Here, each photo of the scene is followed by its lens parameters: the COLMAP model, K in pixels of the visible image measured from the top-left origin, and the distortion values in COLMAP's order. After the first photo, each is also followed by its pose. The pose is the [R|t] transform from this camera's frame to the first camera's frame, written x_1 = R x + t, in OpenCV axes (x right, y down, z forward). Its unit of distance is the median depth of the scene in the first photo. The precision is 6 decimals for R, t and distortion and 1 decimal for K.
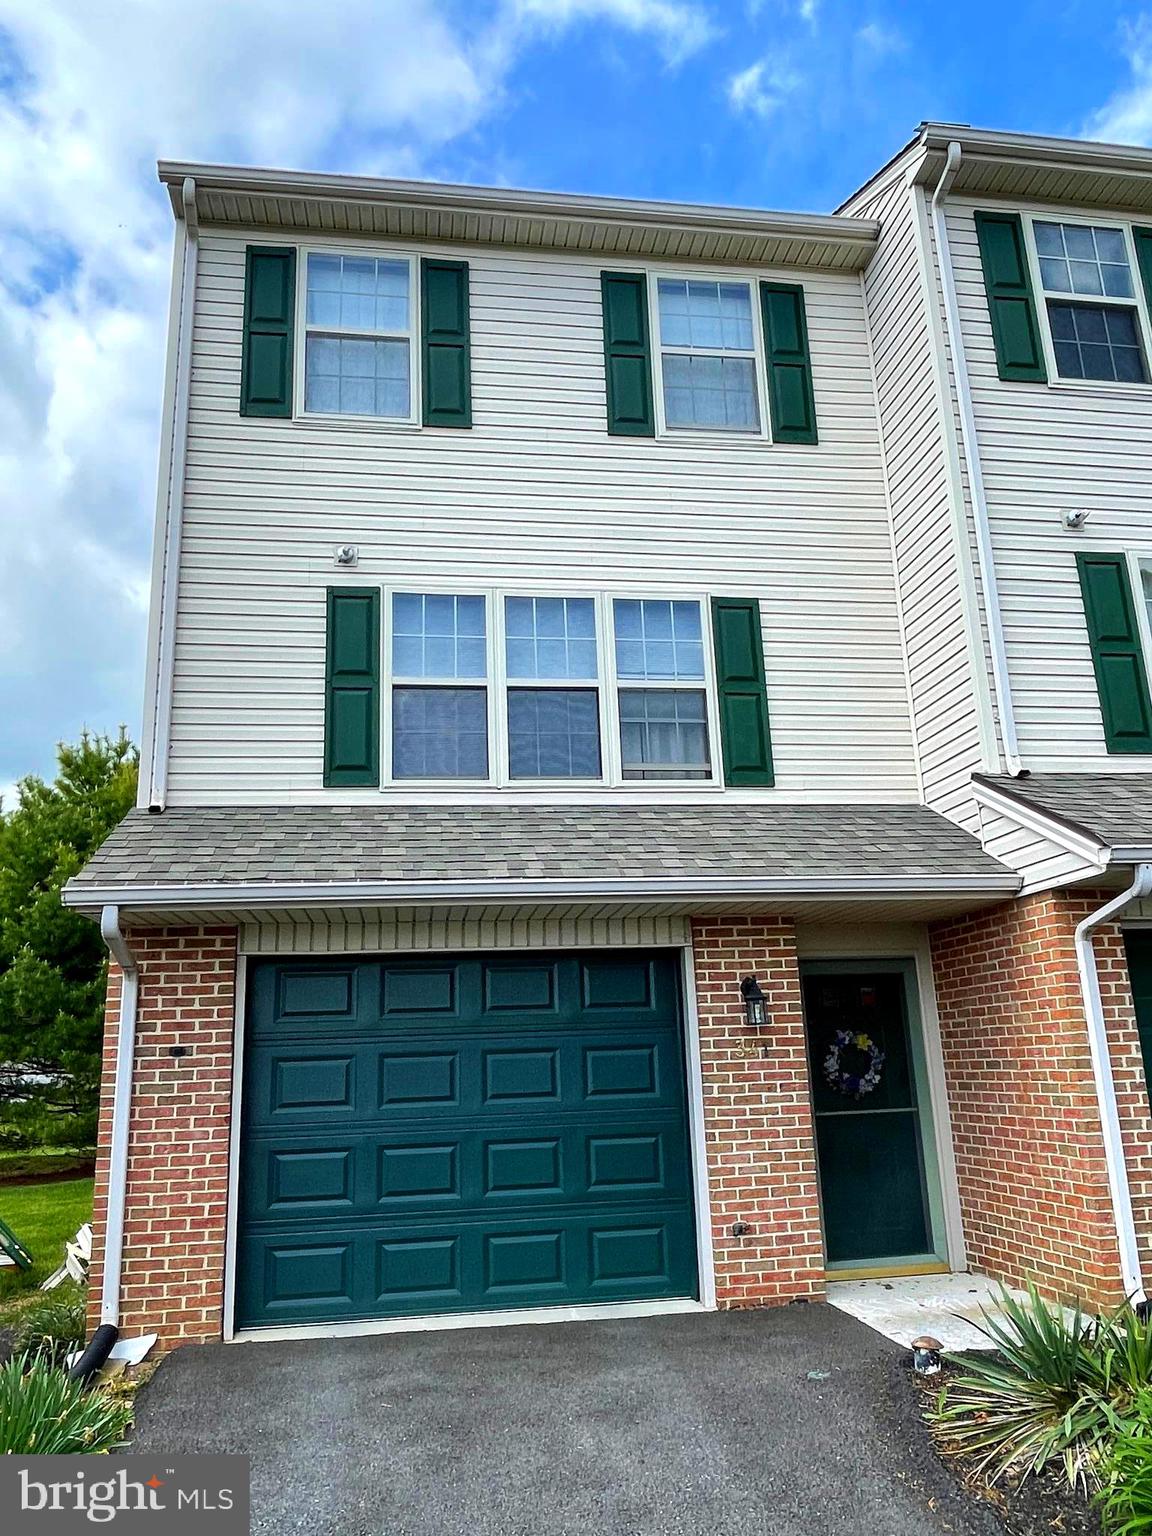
lens RADIAL K [[1125.9, 0, 576.0], [0, 1125.9, 768.0], [0, 0, 1]] dist [0.029480, -0.060383]
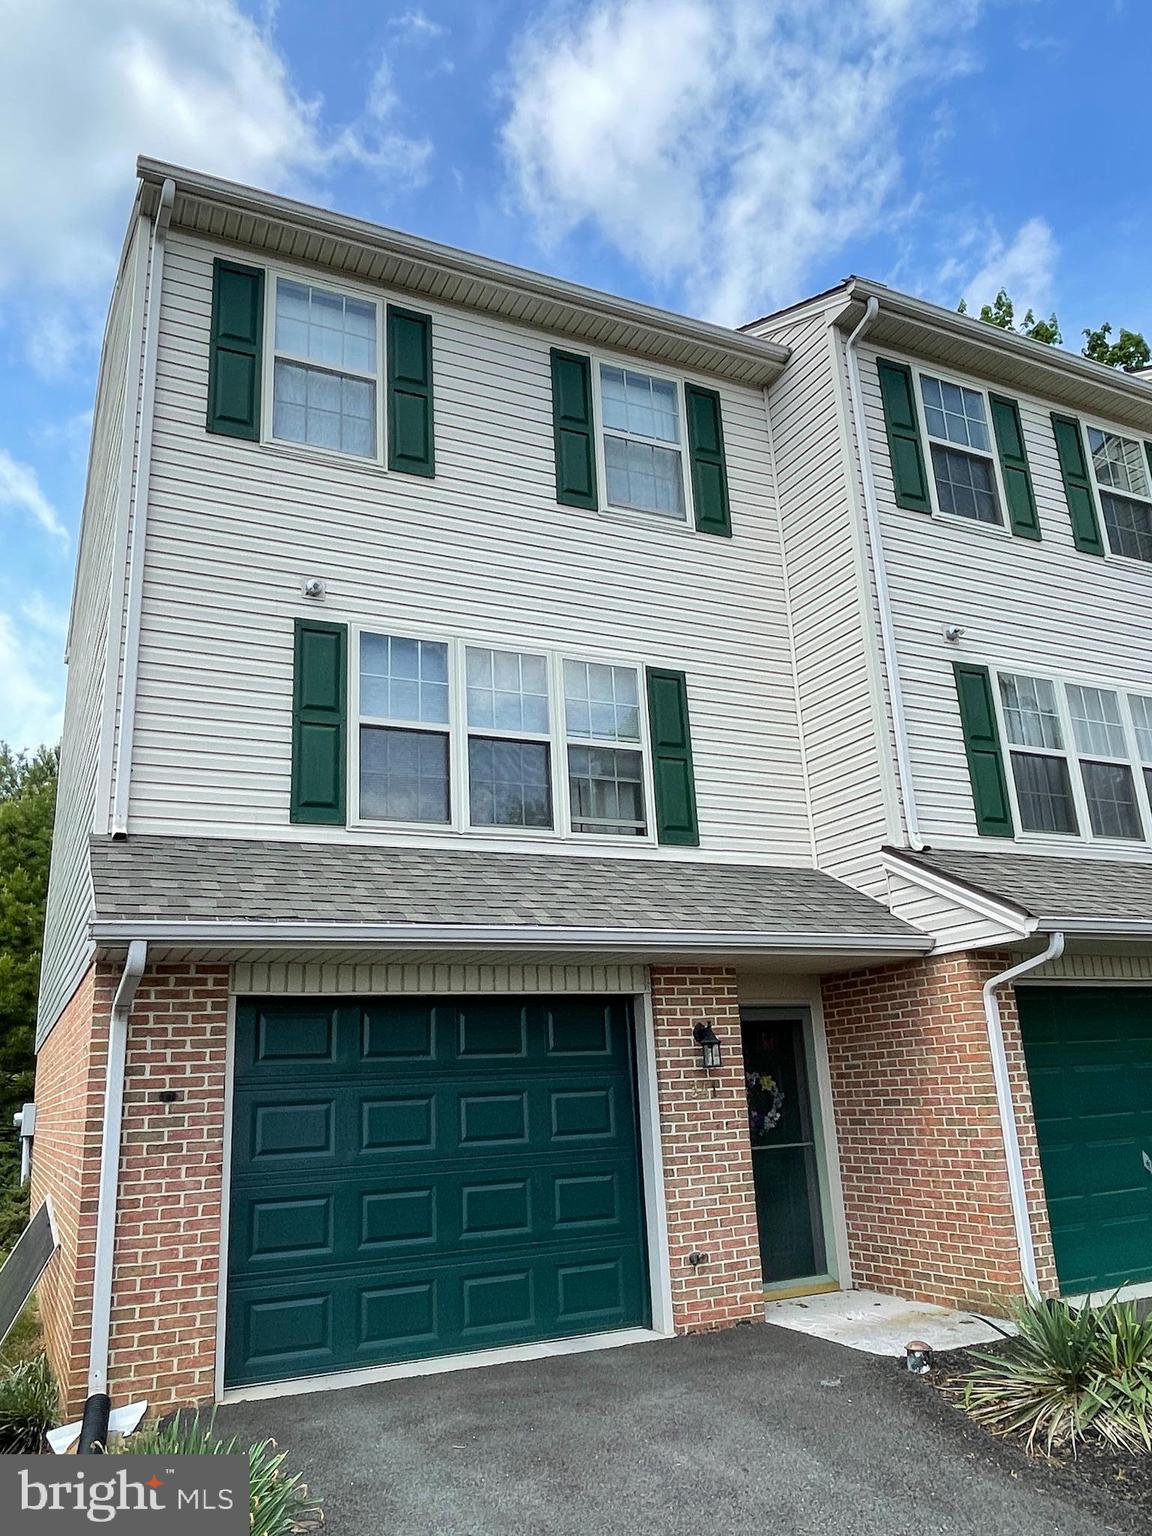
lens RADIAL K [[1125.9, 0, 576.0], [0, 1125.9, 768.0], [0, 0, 1]] dist [0.029480, -0.060383]
pose [[0.955130, 0.074886, 0.286565, -0.268106], [-0.064790, 0.996903, -0.044569, -0.002737], [-0.289015, 0.024002, 0.957024, -0.008878]]
